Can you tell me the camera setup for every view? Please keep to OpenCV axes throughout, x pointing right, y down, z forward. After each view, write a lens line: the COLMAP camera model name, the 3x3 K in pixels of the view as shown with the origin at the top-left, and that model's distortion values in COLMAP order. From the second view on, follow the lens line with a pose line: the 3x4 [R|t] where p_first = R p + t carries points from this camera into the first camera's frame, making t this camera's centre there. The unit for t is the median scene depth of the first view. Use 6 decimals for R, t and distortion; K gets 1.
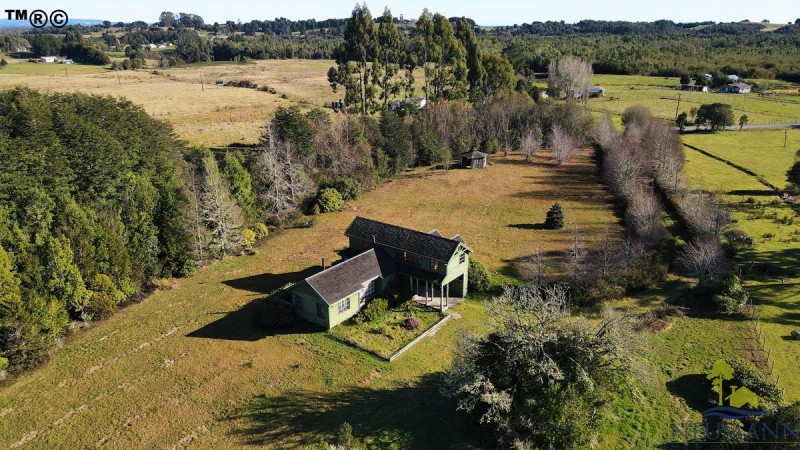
lens RADIAL K [[589.7, 0, 416.9], [0, 589.7, 225.3], [0, 0, 1]] dist [0.010583, 0.010495]
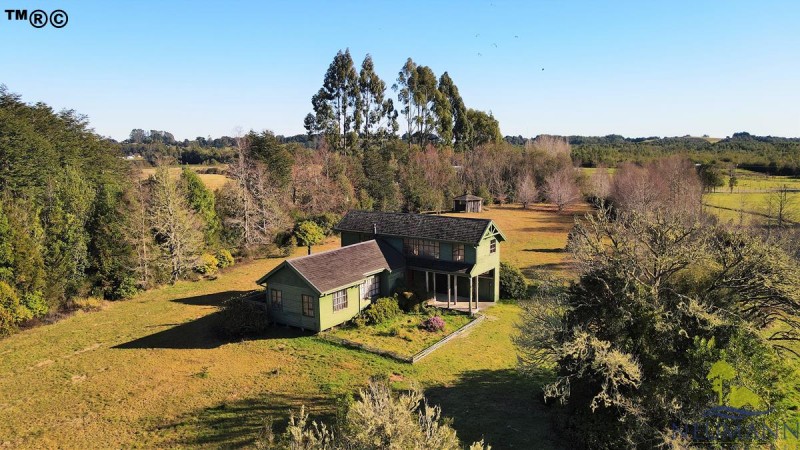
lens RADIAL K [[589.7, 0, 416.9], [0, 589.7, 225.3], [0, 0, 1]] dist [0.010583, 0.010495]
pose [[0.998322, -0.015575, 0.055772, -0.061390], [0.025546, 0.982818, -0.182800, 0.160174], [-0.051967, 0.183918, 0.981567, 0.244137]]
